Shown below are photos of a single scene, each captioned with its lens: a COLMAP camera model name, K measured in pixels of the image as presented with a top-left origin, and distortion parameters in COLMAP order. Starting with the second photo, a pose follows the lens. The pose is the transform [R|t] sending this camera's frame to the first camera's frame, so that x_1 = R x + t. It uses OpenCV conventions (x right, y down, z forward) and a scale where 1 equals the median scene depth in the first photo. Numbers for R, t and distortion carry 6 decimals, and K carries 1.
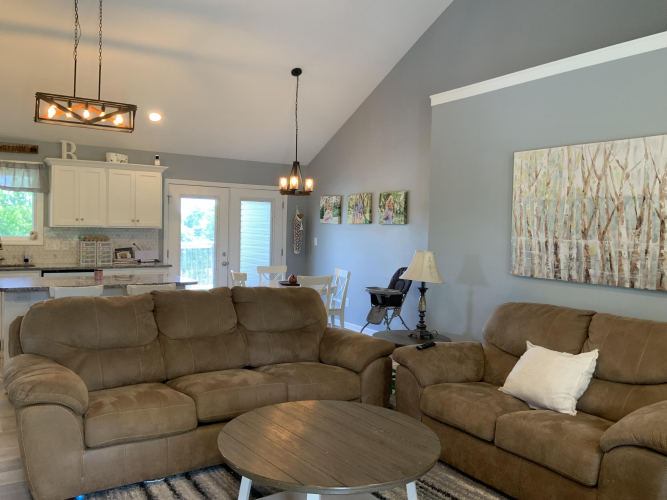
lens RADIAL K [[556.3, 0, 335.0], [0, 556.3, 246.3], [0, 0, 1]] dist [0.051526, -0.098733]
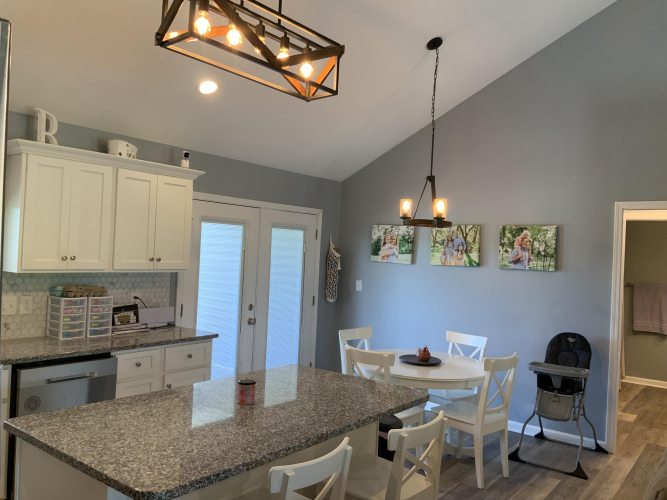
lens RADIAL K [[556.3, 0, 334.1], [0, 556.3, 244.8], [0, 0, 1]] dist [0.051526, -0.098733]
pose [[0.944887, 0.023161, 0.326576, -0.368106], [-0.010716, 0.999148, -0.039857, -0.039658], [-0.327221, 0.034161, 0.944330, 0.386568]]
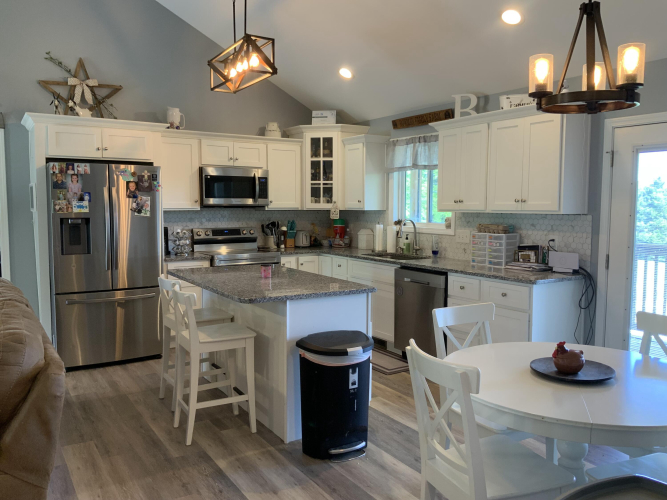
lens RADIAL K [[556.3, 0, 331.6], [0, 556.3, 253.6], [0, 0, 1]] dist [0.051526, -0.098733]
pose [[-0.028104, 0.069118, -0.997213, 0.251278], [-0.038876, 0.996776, 0.070183, -0.023344], [0.998849, 0.040740, -0.025326, 0.807961]]
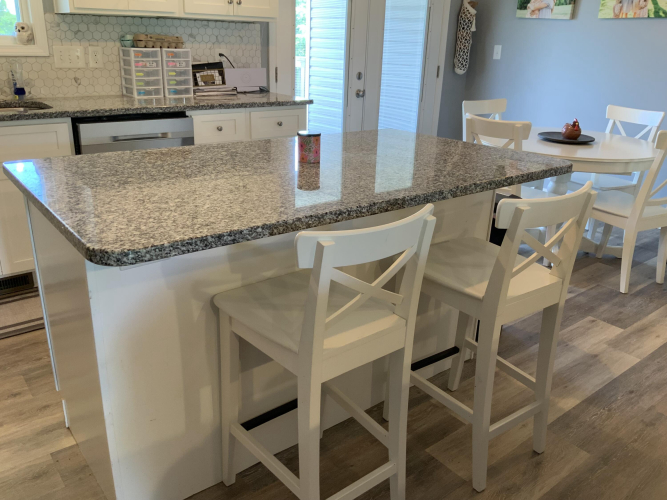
lens RADIAL K [[556.3, 0, 330.7], [0, 556.3, 254.7], [0, 0, 1]] dist [0.051526, -0.098733]
pose [[0.996136, -0.023439, 0.084643, -0.318542], [-0.005665, 0.944578, 0.328239, 0.000029], [-0.087645, -0.327450, 0.940795, 0.473375]]
